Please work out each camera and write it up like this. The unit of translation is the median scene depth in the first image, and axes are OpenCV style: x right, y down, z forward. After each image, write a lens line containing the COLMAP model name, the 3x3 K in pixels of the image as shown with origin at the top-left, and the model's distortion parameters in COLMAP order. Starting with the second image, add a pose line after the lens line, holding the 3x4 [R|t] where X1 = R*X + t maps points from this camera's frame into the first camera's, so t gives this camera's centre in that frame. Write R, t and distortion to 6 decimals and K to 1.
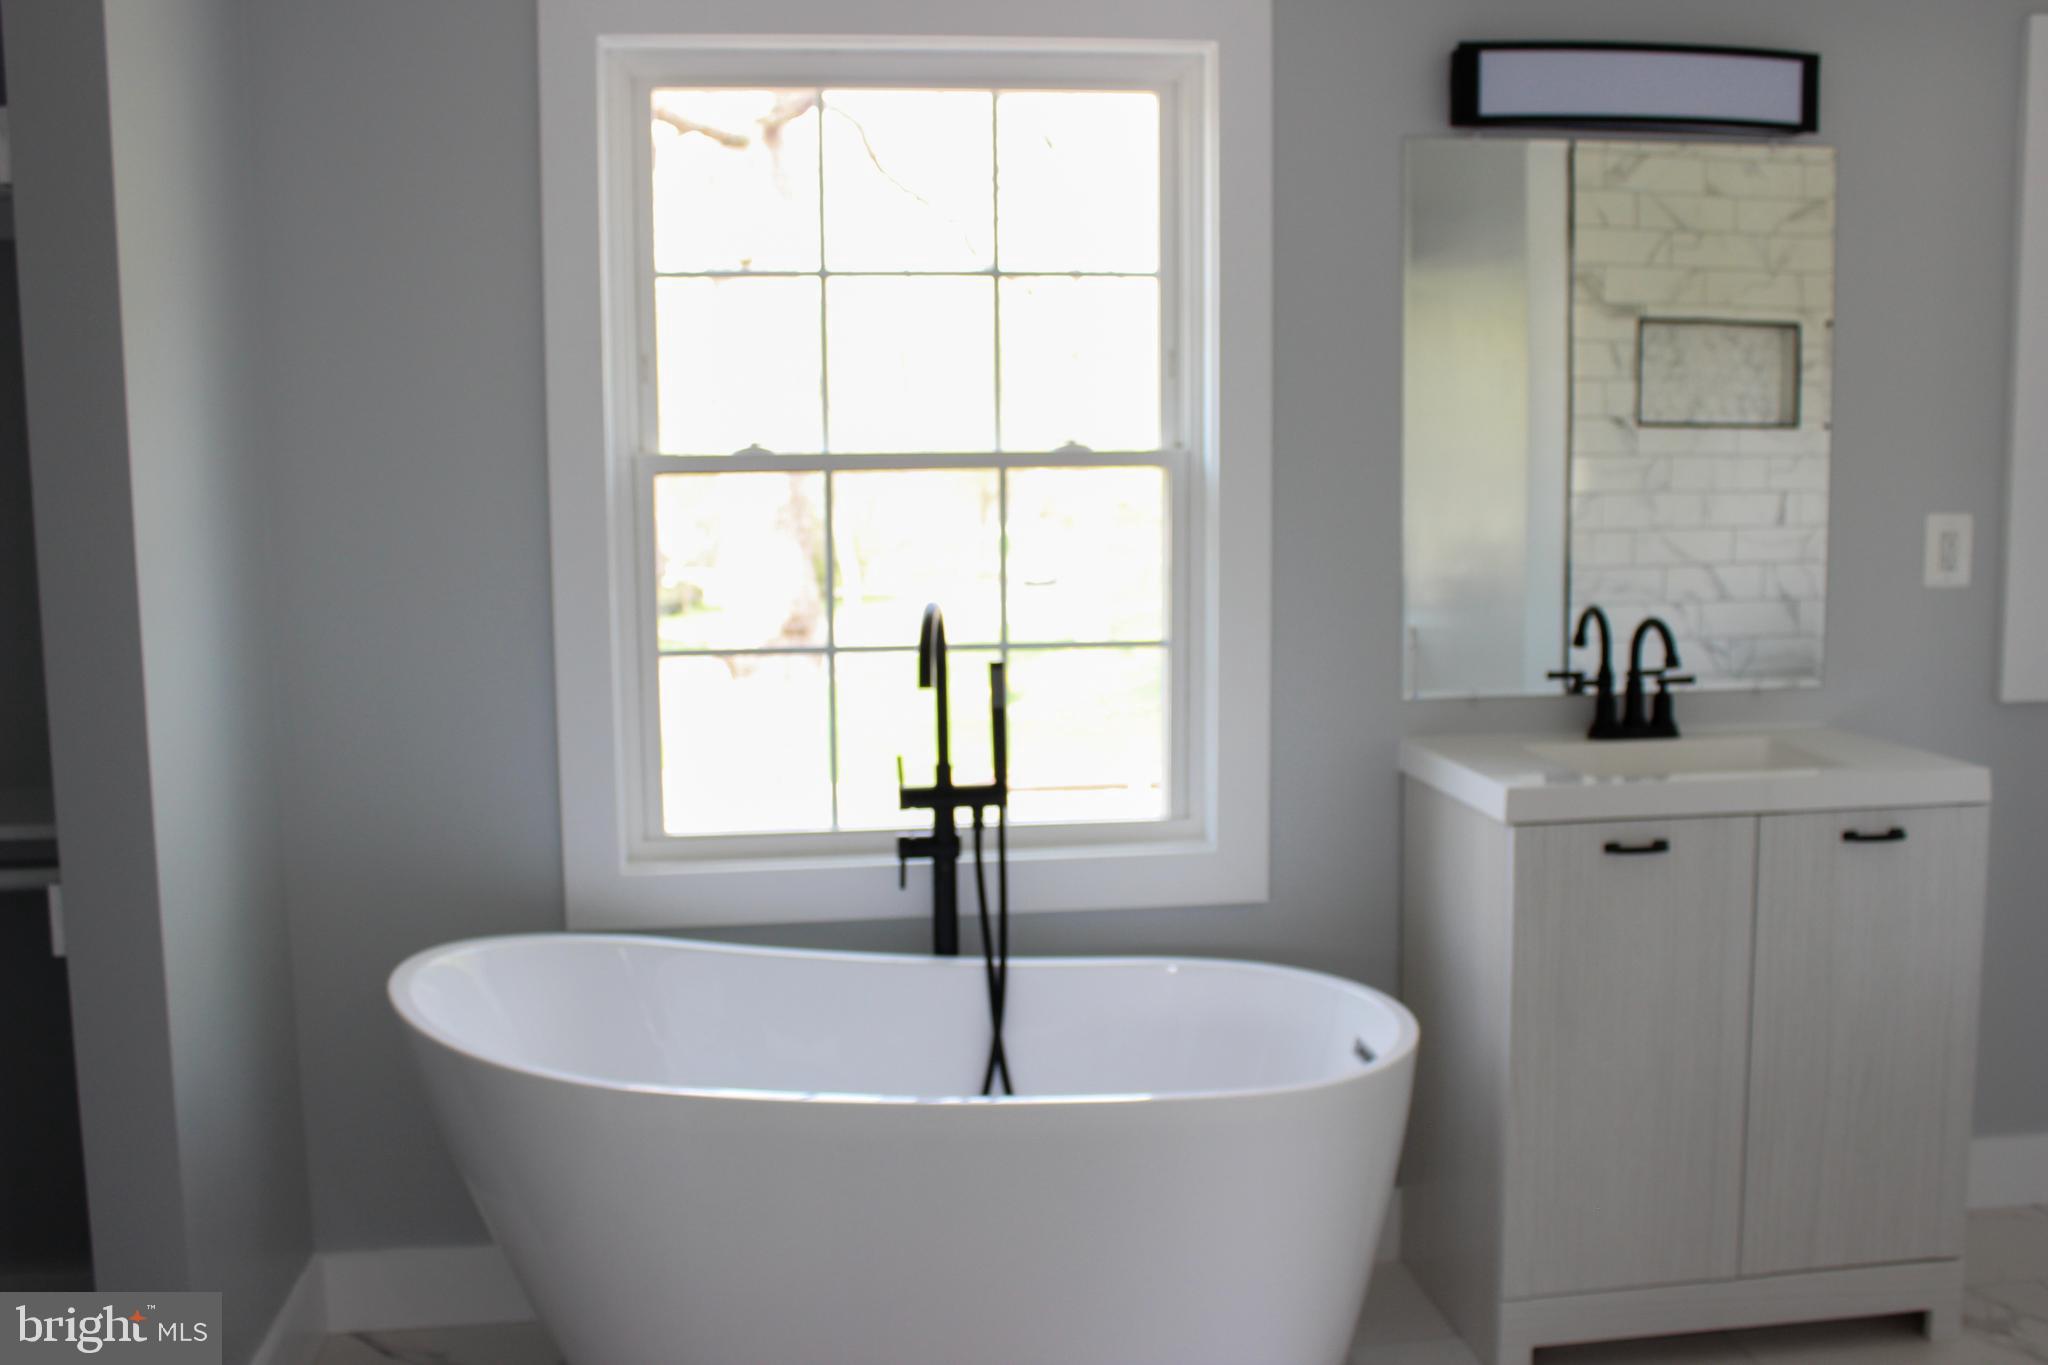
lens RADIAL K [[1983.8, 0, 1024.0], [0, 1983.8, 682.5], [0, 0, 1]] dist [-0.119666, -0.000886]
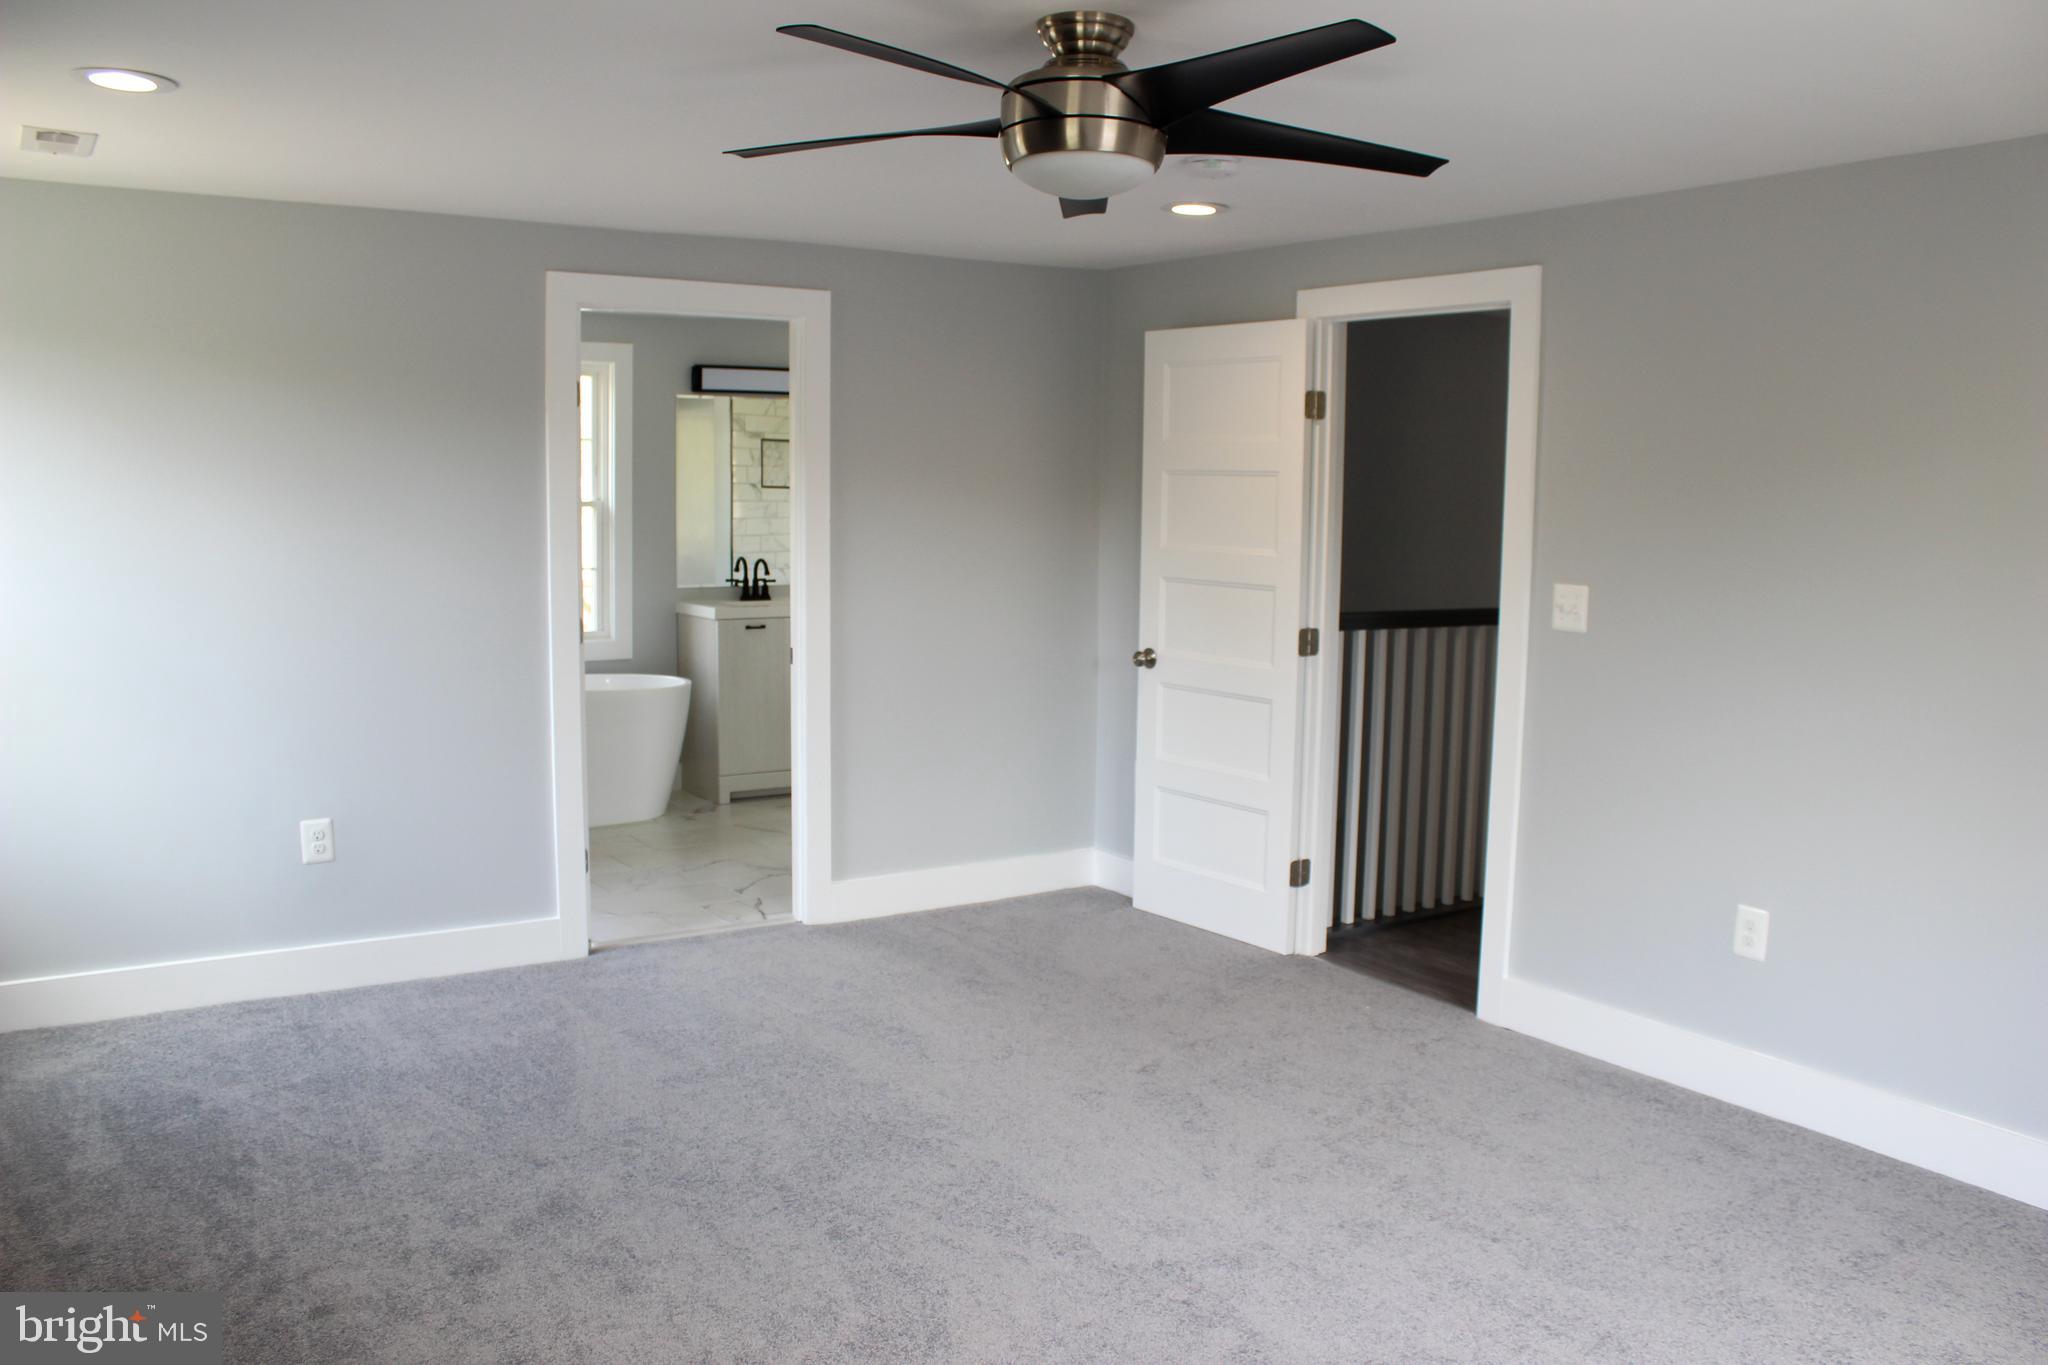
lens RADIAL K [[1702.6, 0, 1002.5], [0, 1702.6, 680.1], [0, 0, 1]] dist [-0.161358, 0.152479]
pose [[0.909481, -0.024967, 0.414994, -0.399363], [0.025821, 0.999660, 0.003554, 0.144391], [-0.414942, 0.007483, 0.909817, -1.425634]]
